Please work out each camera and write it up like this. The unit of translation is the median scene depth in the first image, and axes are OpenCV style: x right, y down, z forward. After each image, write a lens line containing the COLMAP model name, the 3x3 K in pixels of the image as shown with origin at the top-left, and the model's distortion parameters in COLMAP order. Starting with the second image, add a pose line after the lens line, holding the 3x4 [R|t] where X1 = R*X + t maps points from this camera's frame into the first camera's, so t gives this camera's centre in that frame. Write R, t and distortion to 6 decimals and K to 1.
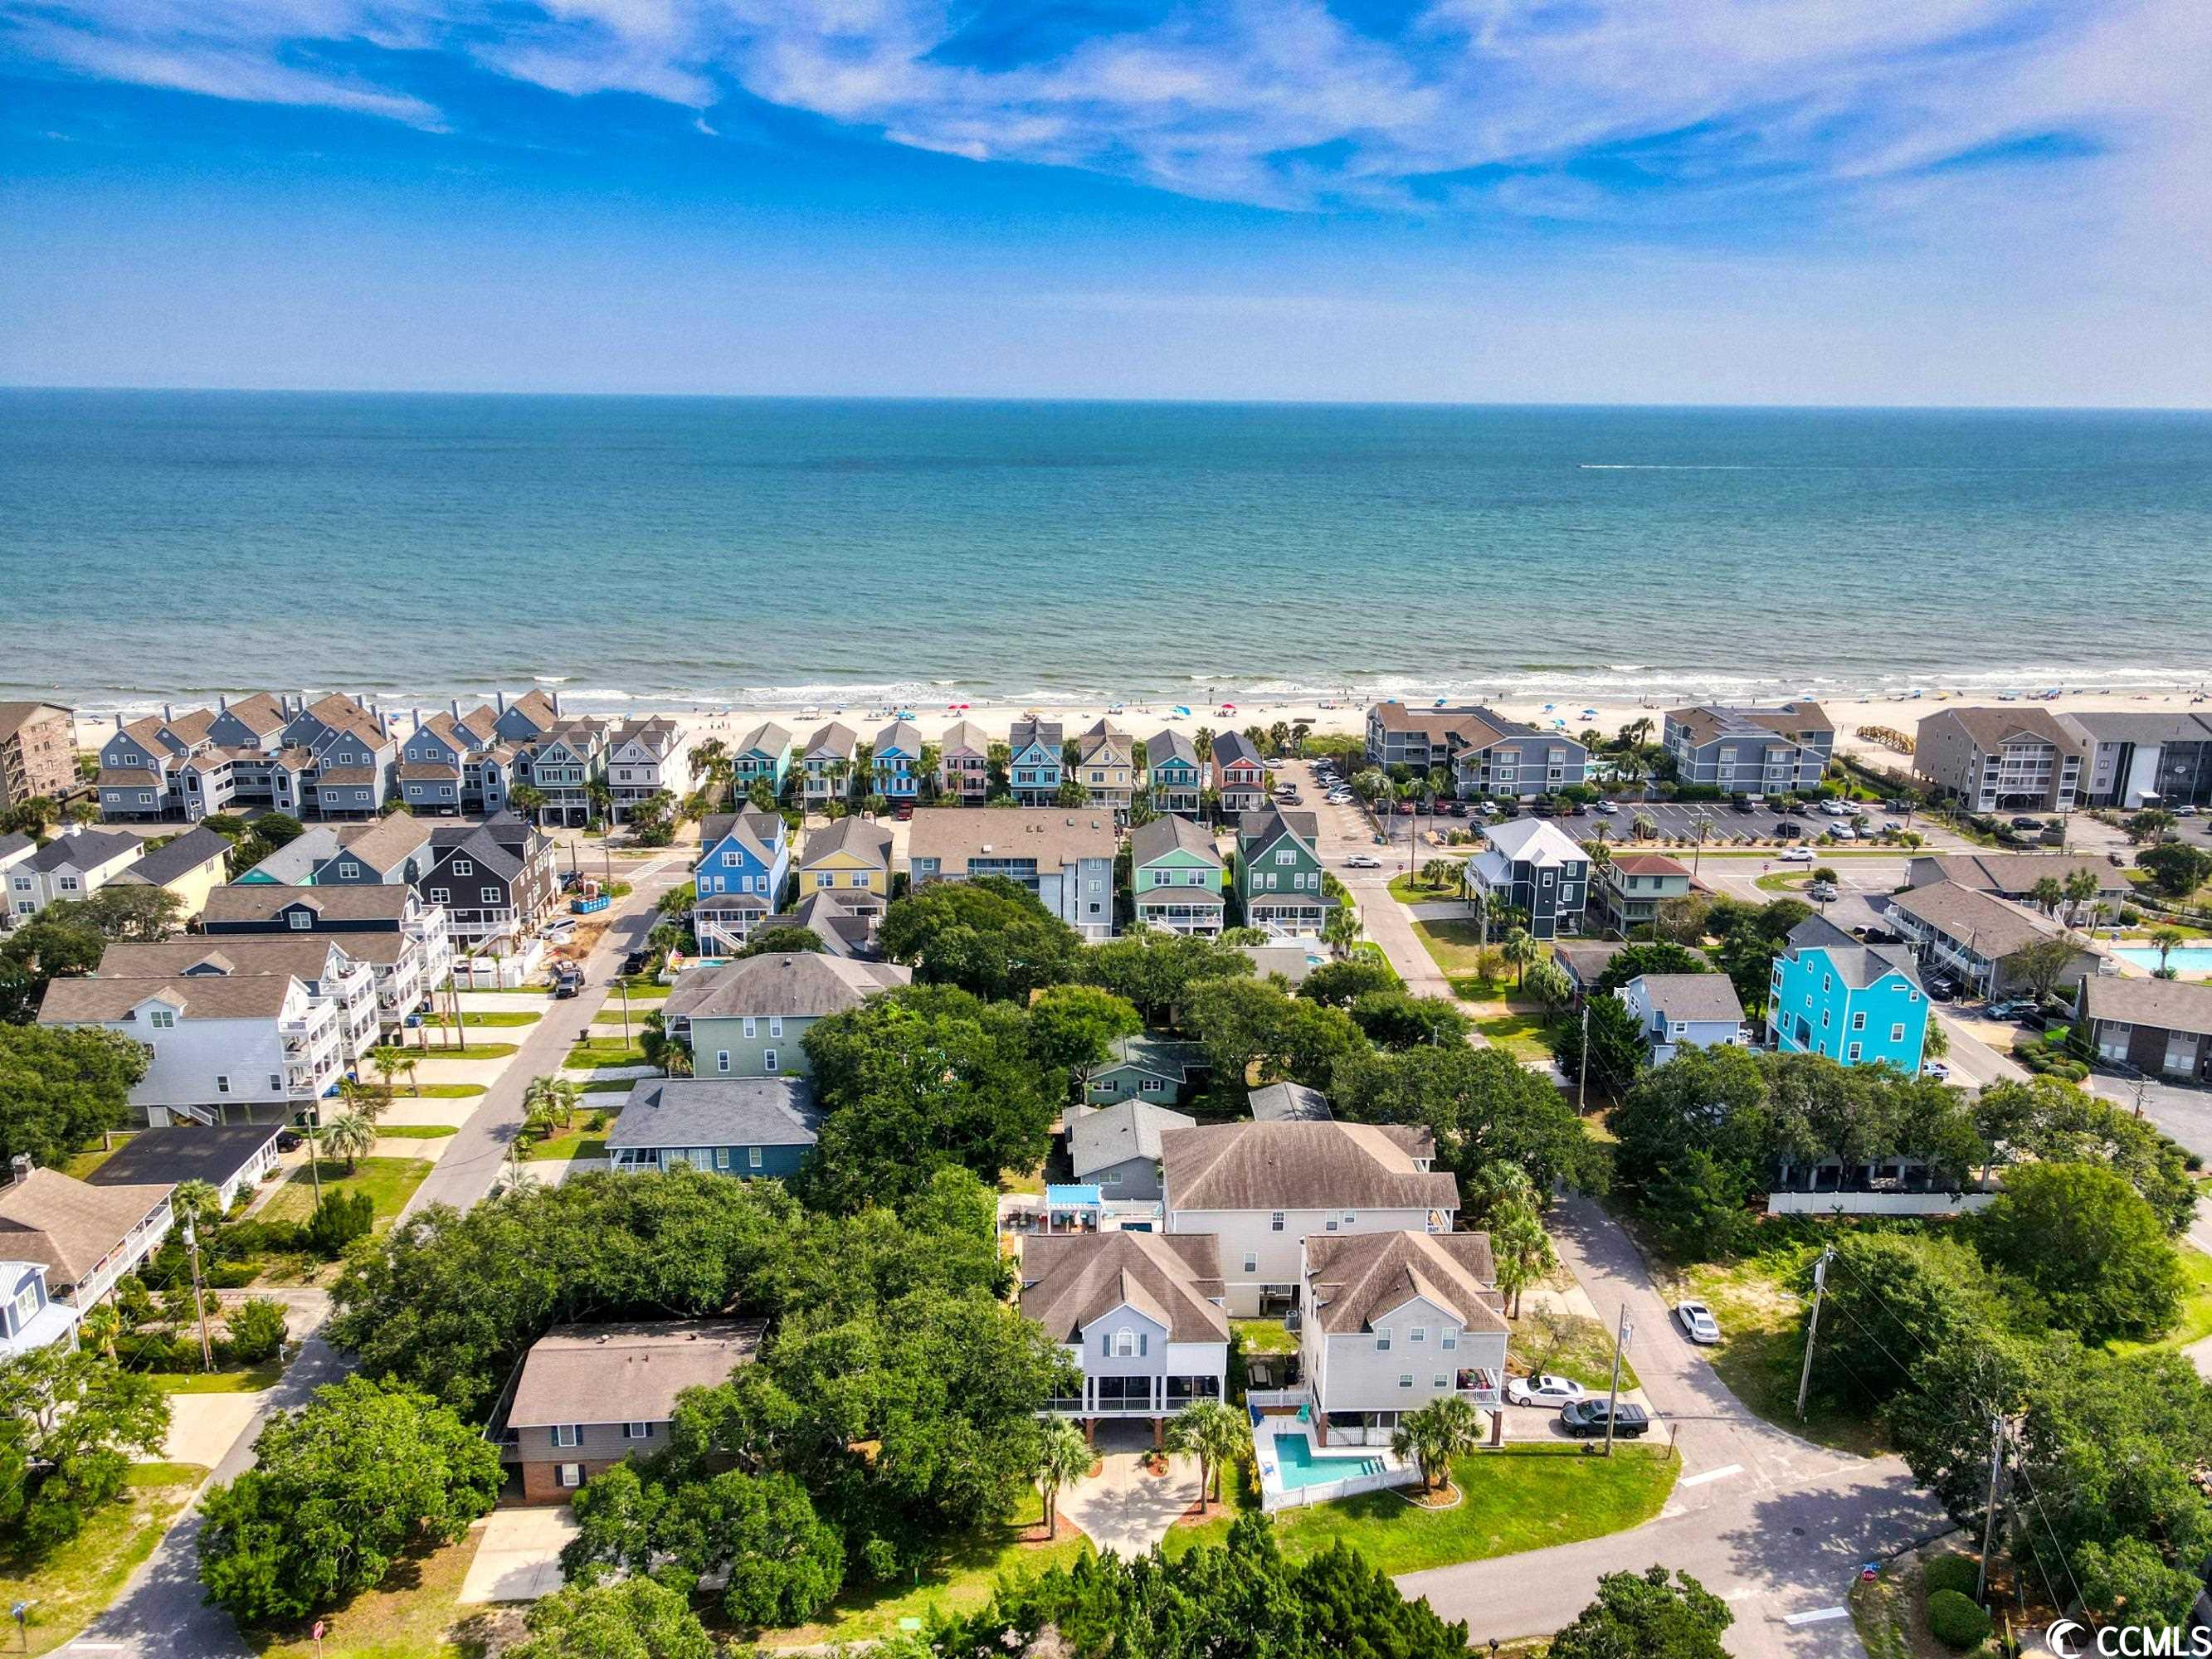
lens RADIAL K [[1611.6, 0, 1106.0], [0, 1611.6, 829.5], [0, 0, 1]] dist [-0.011238, 0.030651]
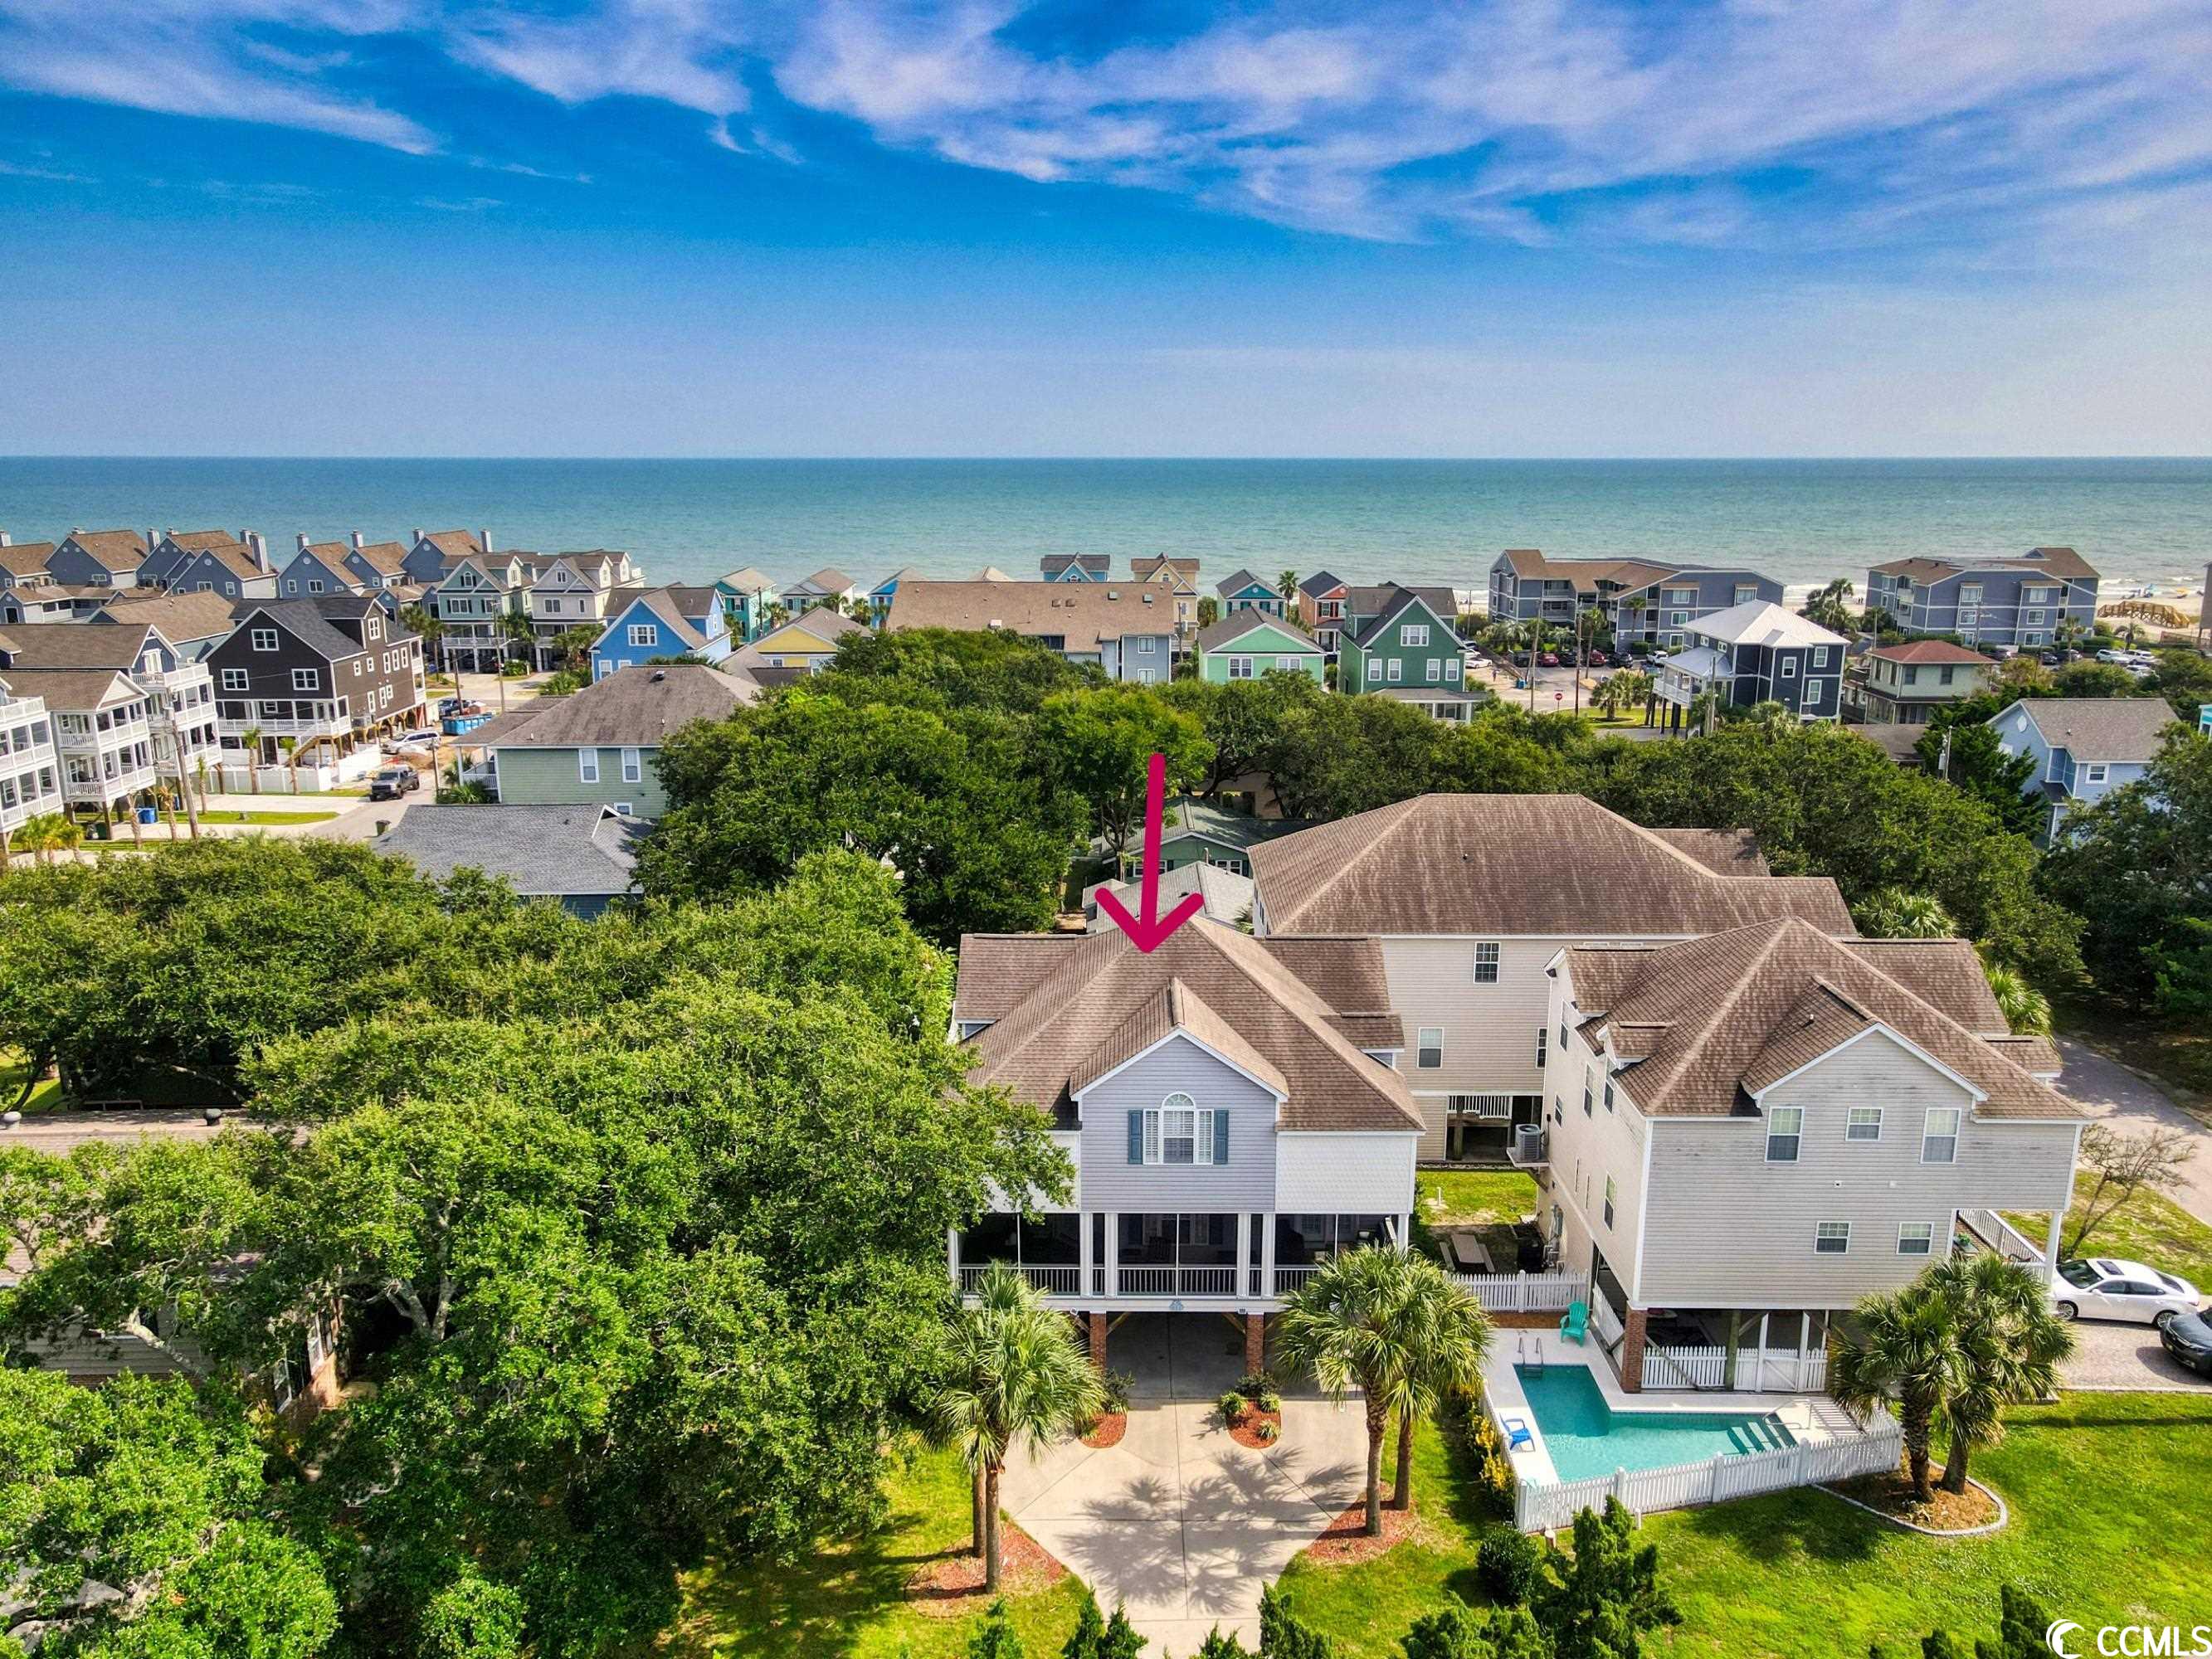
lens RADIAL K [[1607.2, 0, 1106.0], [0, 1607.2, 829.5], [0, 0, 1]] dist [0.000884, 0.025941]
pose [[0.999124, 0.000092, -0.041858, 0.010199], [-0.001639, 0.999316, -0.036944, 0.247560], [0.041826, 0.036981, 0.998440, 0.552927]]
